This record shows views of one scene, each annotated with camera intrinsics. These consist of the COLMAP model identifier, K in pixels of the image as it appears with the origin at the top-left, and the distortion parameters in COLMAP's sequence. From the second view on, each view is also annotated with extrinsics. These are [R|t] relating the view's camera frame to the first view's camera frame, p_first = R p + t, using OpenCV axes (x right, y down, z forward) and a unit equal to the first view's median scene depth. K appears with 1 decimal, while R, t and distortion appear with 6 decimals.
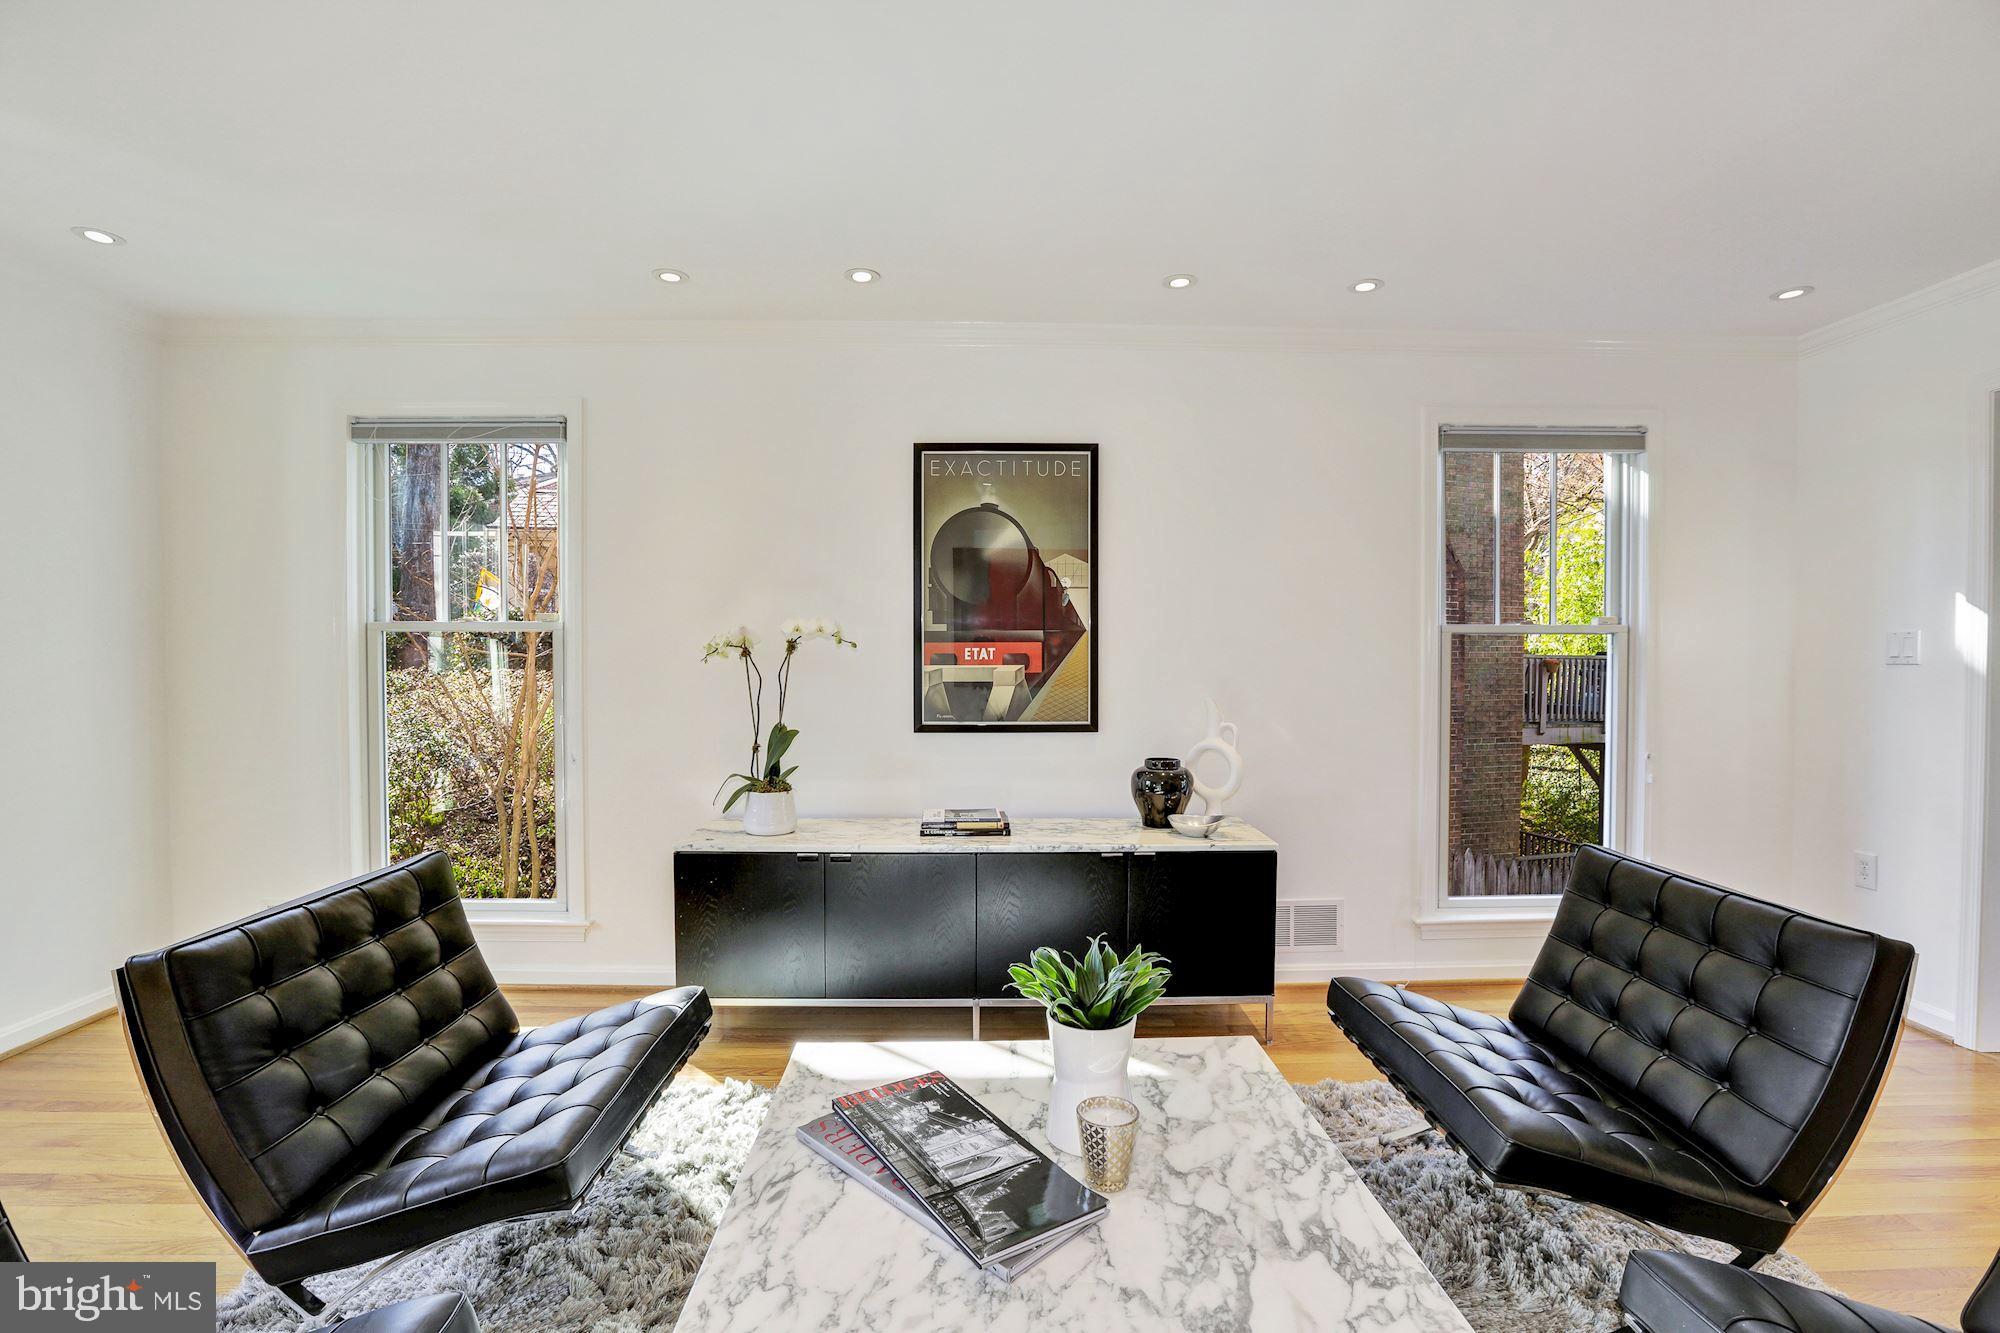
lens RADIAL K [[908.6, 0, 998.7], [0, 908.6, 663.2], [0, 0, 1]] dist [-0.041718, 0.012840]
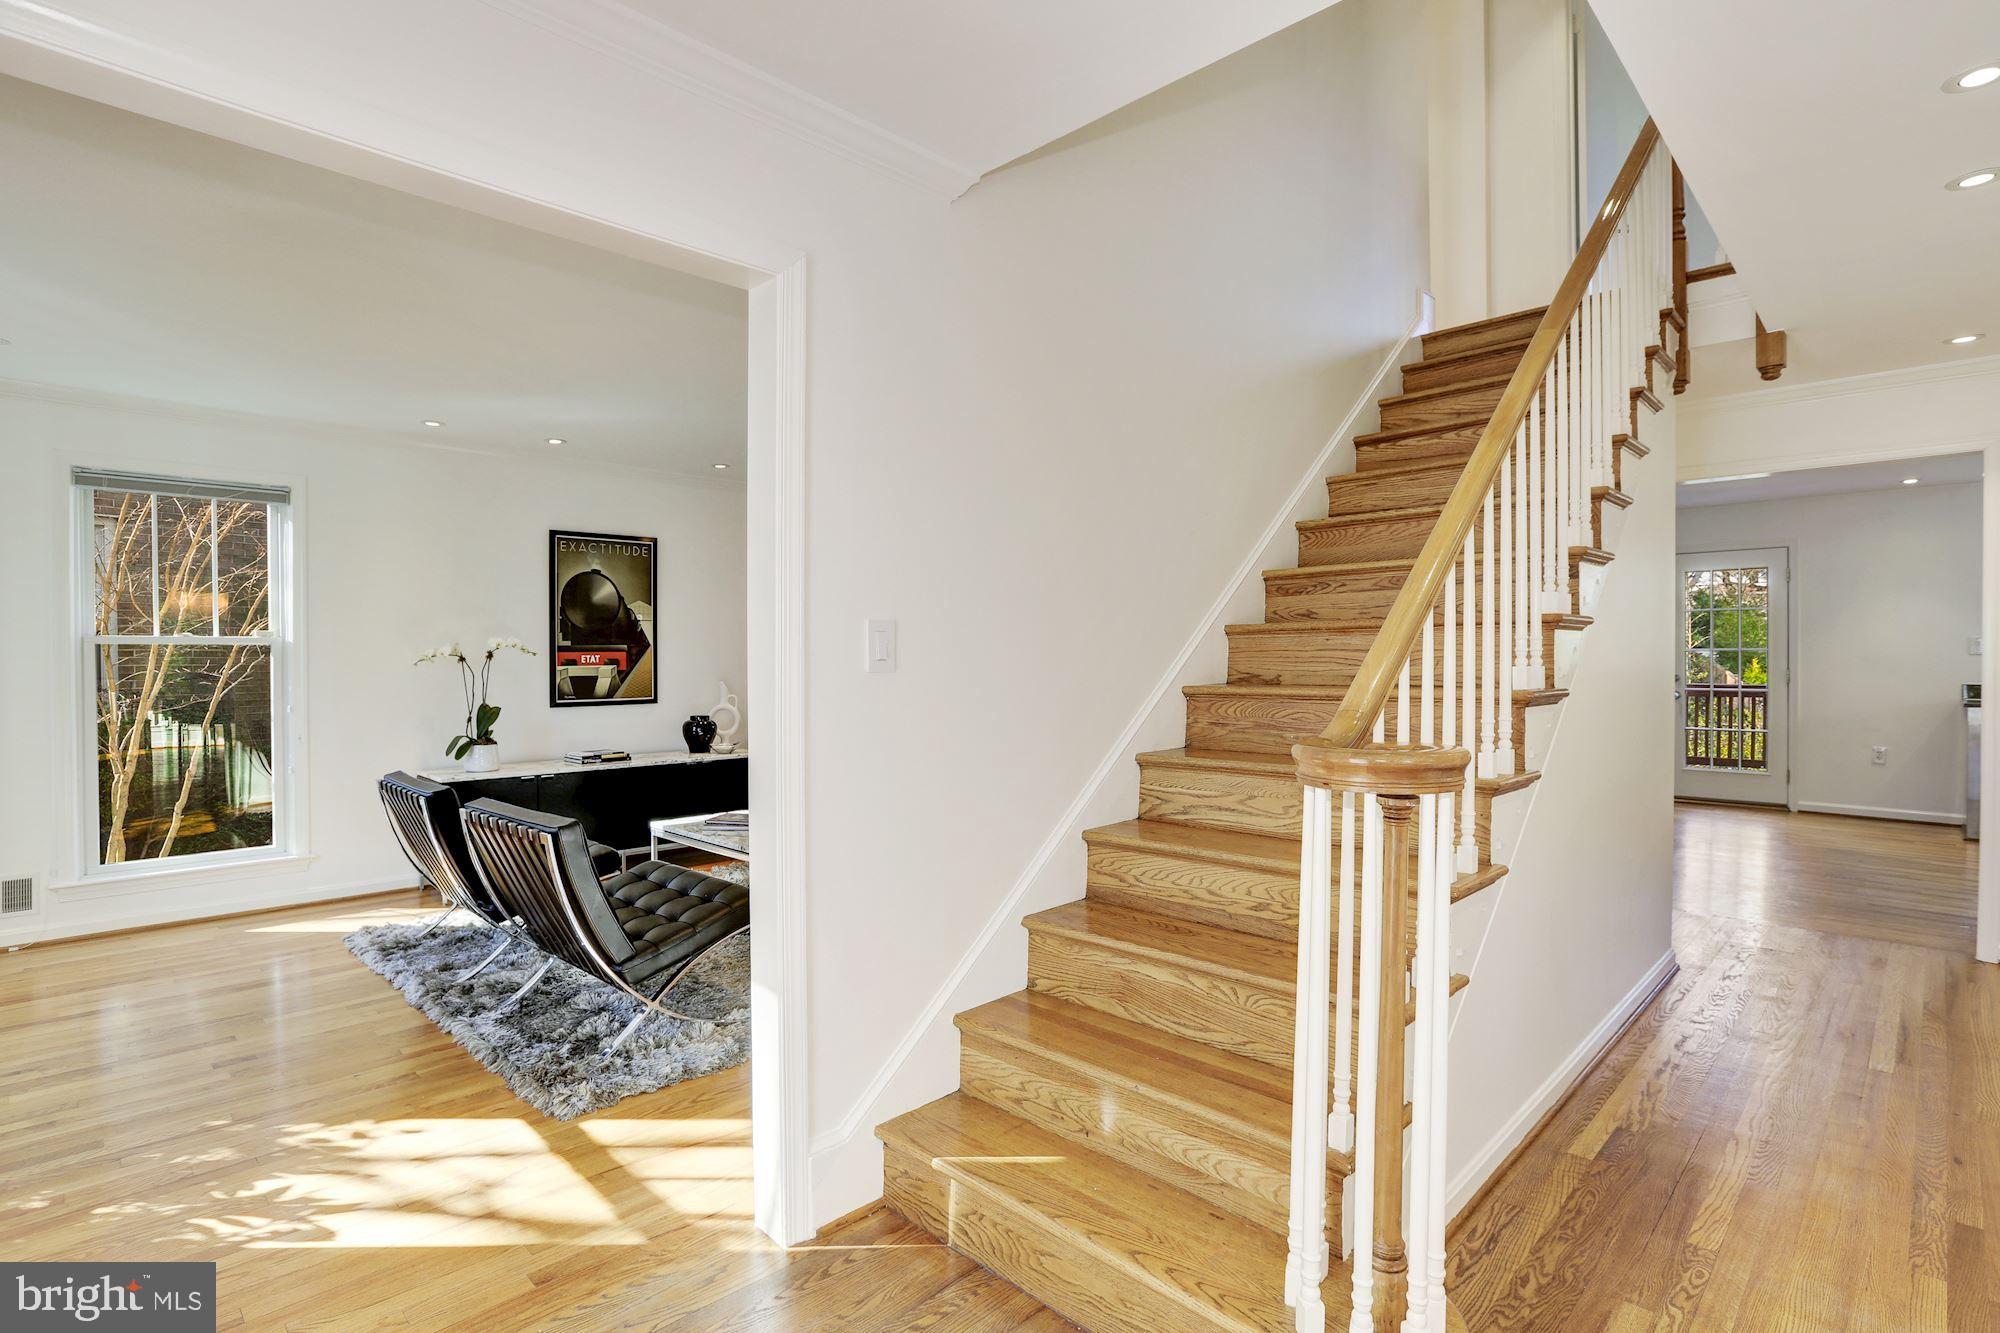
lens RADIAL K [[951.5, 0, 1000.0], [0, 951.5, 666.5], [0, 0, 1]] dist [-0.002570, -0.000346]
pose [[0.700803, -0.013598, 0.713226, -0.742745], [0.016091, 0.999865, 0.003252, 0.010010], [-0.713174, 0.009197, 0.700927, -0.765200]]
